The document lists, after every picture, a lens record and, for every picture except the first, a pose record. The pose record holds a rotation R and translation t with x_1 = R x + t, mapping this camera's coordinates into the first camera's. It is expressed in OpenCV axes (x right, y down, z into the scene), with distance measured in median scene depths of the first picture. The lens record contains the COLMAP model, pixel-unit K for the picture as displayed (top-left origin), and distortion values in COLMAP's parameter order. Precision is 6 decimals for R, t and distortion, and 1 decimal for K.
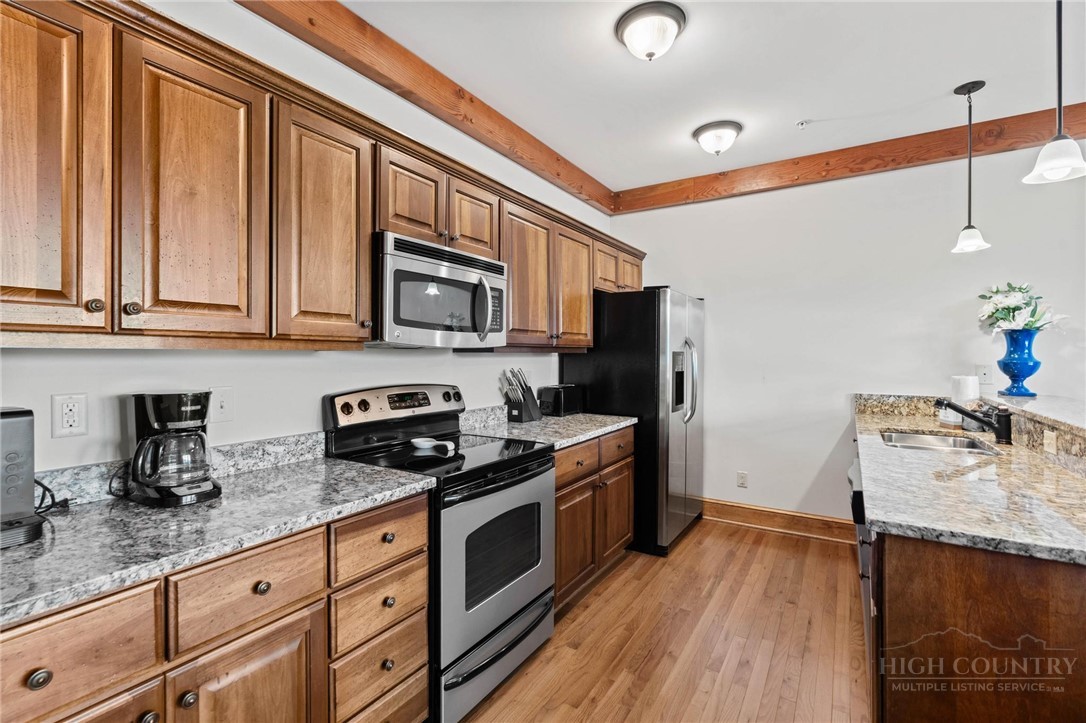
lens RADIAL K [[480.5, 0, 534.1], [0, 480.5, 356.3], [0, 0, 1]] dist [-0.002406, -0.000472]
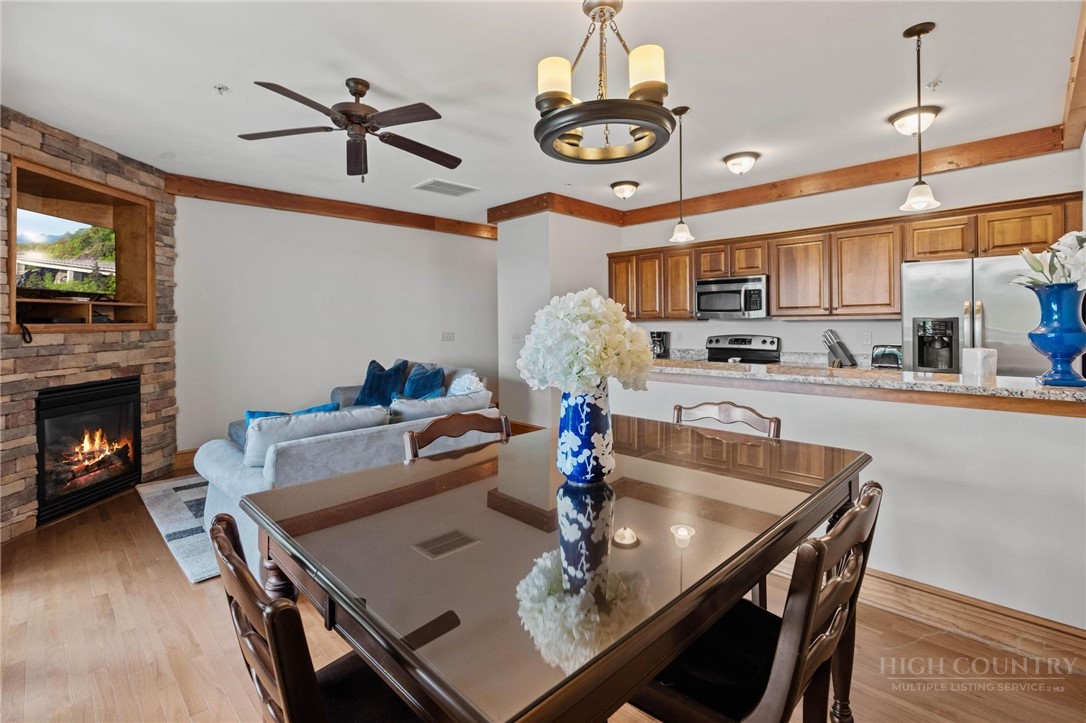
lens RADIAL K [[509.6, 0, 528.8], [0, 509.6, 321.6], [0, 0, 1]] dist [-0.000810, 0.000218]
pose [[-0.218826, 0.002844, -0.975760, 2.500837], [0.008737, 0.999961, 0.000956, -0.014952], [0.975725, -0.008316, -0.218842, 0.588007]]
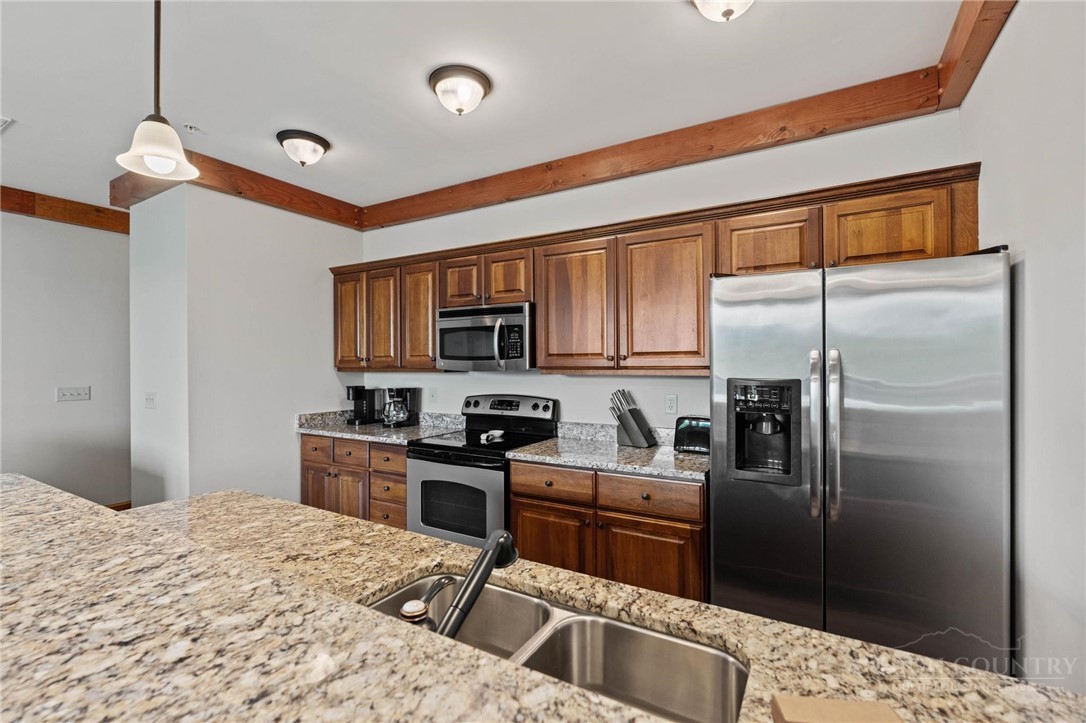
lens RADIAL K [[491.1, 0, 537.0], [0, 491.1, 358.6], [0, 0, 1]] dist [-0.001760, 0.000487]
pose [[0.036567, -0.005581, -0.999316, 1.373182], [0.001593, 0.999983, -0.005526, -0.048254], [0.999330, -0.001390, 0.036575, 1.119047]]
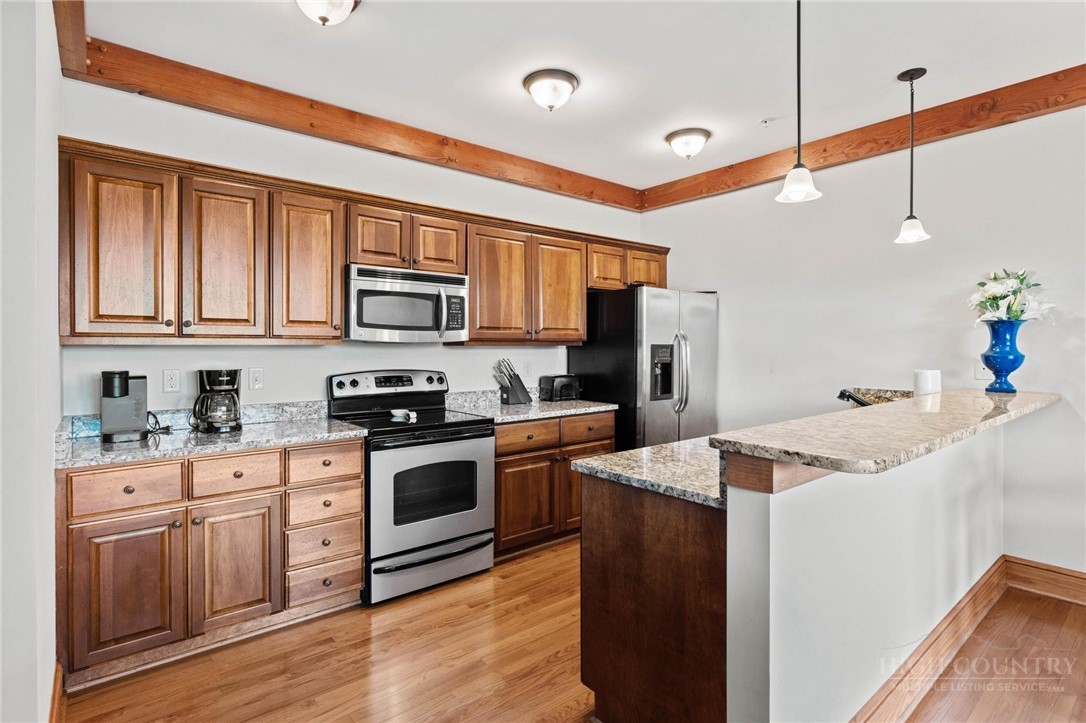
lens RADIAL K [[532.4, 0, 541.9], [0, 532.4, 350.9], [0, 0, 1]] dist [-0.002656, -0.000539]
pose [[0.952624, 0.002515, -0.304141, 0.634615], [-0.000919, 0.999985, 0.005390, -0.002526], [0.304150, -0.004855, 0.952612, -0.321246]]
